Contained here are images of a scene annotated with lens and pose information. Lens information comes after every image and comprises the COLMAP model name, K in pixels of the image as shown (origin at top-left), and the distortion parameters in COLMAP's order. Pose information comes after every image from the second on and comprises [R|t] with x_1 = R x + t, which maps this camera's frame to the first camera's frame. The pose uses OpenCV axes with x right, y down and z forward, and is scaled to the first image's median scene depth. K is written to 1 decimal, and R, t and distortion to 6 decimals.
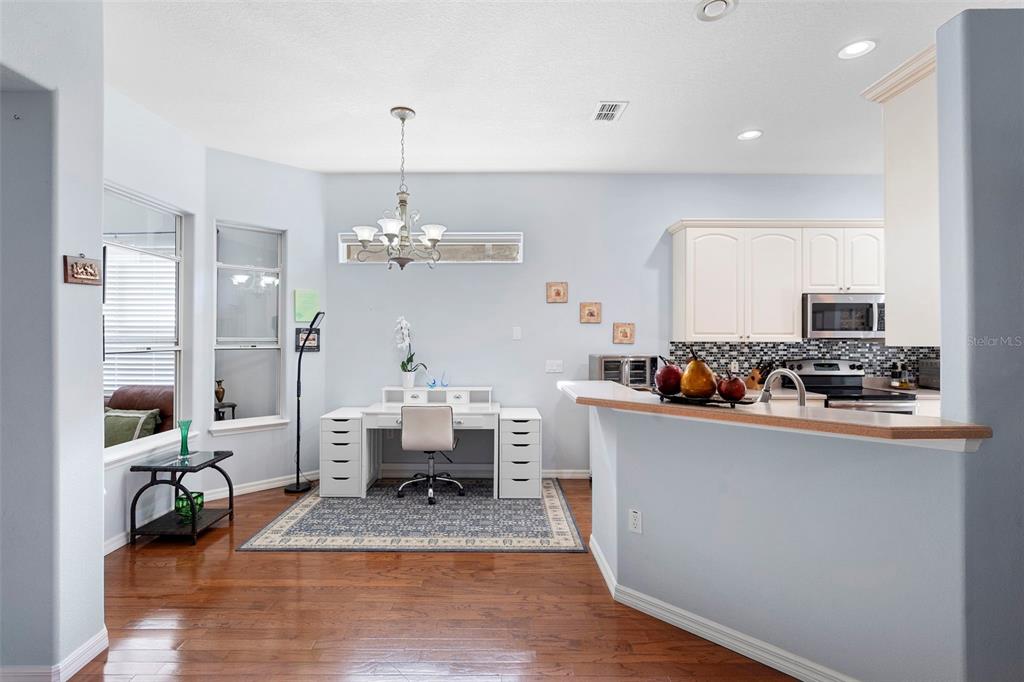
lens RADIAL K [[467.0, 0, 504.8], [0, 467.0, 333.8], [0, 0, 1]] dist [-0.001788, 0.000709]
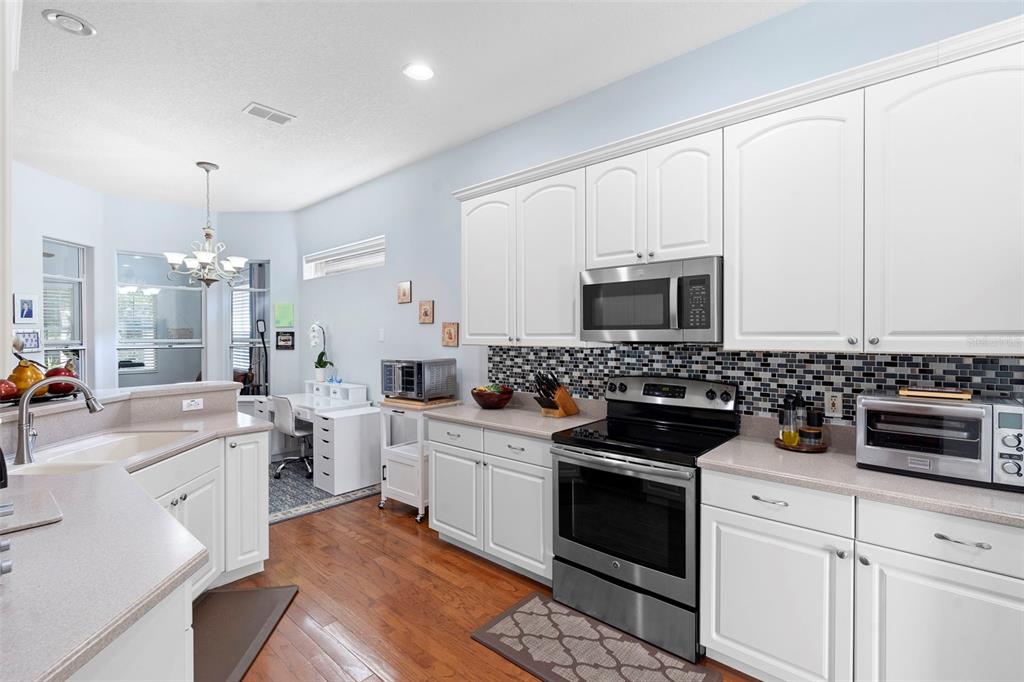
lens RADIAL K [[467.0, 0, 504.8], [0, 467.0, 333.8], [0, 0, 1]] dist [-0.001788, 0.000709]
pose [[0.744373, -0.005657, -0.667740, 0.968110], [0.003530, 0.999983, -0.004537, 0.001916], [0.667755, 0.001020, 0.744381, 0.449300]]
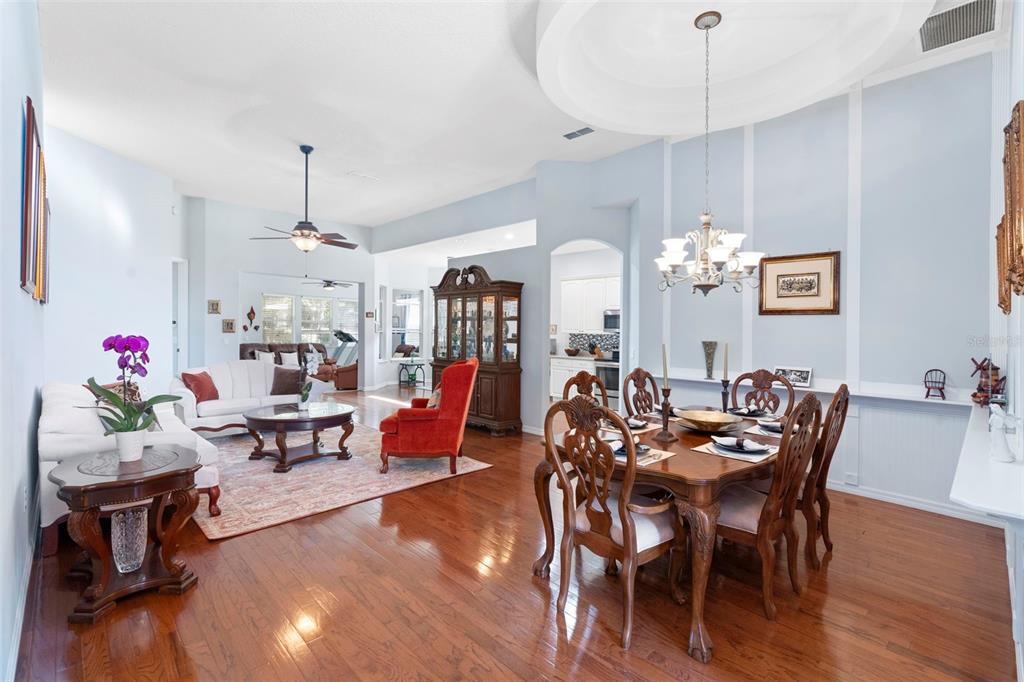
lens RADIAL K [[467.0, 0, 504.8], [0, 467.0, 333.8], [0, 0, 1]] dist [-0.001788, 0.000709]
pose [[0.691520, 0.014161, -0.722219, 1.774886], [-0.013565, 0.999886, 0.006617, 0.009634], [0.722230, 0.005221, 0.691633, -0.701464]]
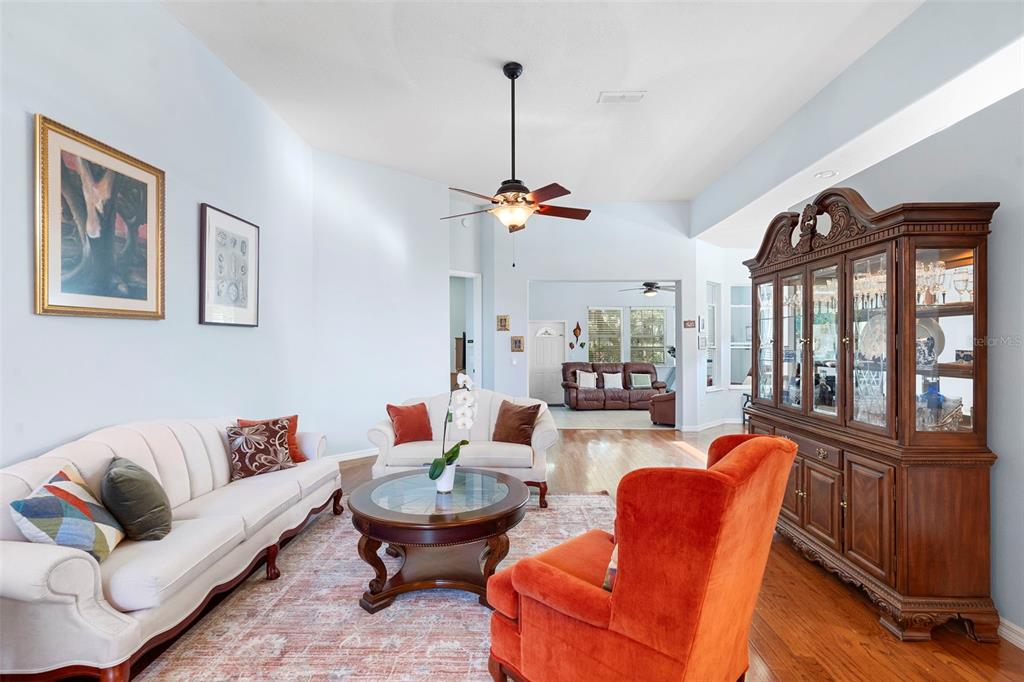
lens RADIAL K [[465.2, 0, 521.0], [0, 465.2, 348.7], [0, 0, 1]] dist [-0.037797, 0.025861]
pose [[-0.006181, 0.009055, -0.999940, 1.246952], [0.006465, 0.999938, 0.009015, 0.007412], [0.999960, -0.006409, -0.006240, -0.149651]]
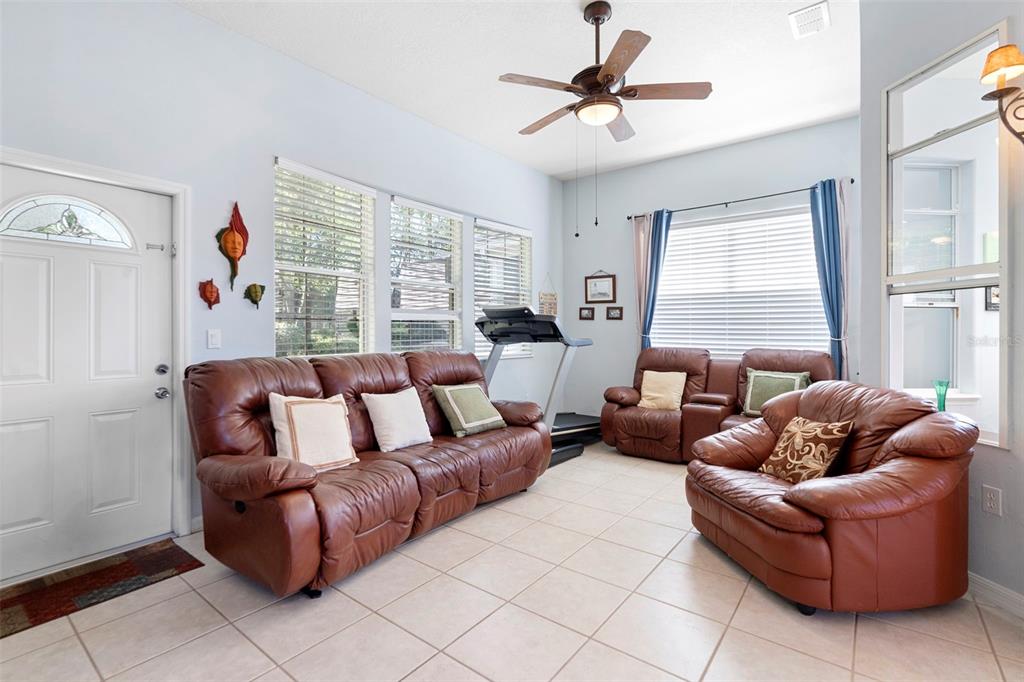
lens RADIAL K [[467.0, 0, 504.8], [0, 467.0, 333.8], [0, 0, 1]] dist [-0.001788, 0.000709]
pose [[0.788217, 0.001188, -0.615396, -0.617091], [0.004846, 0.999955, 0.008137, 0.068071], [0.615378, -0.009396, 0.788176, -0.142255]]
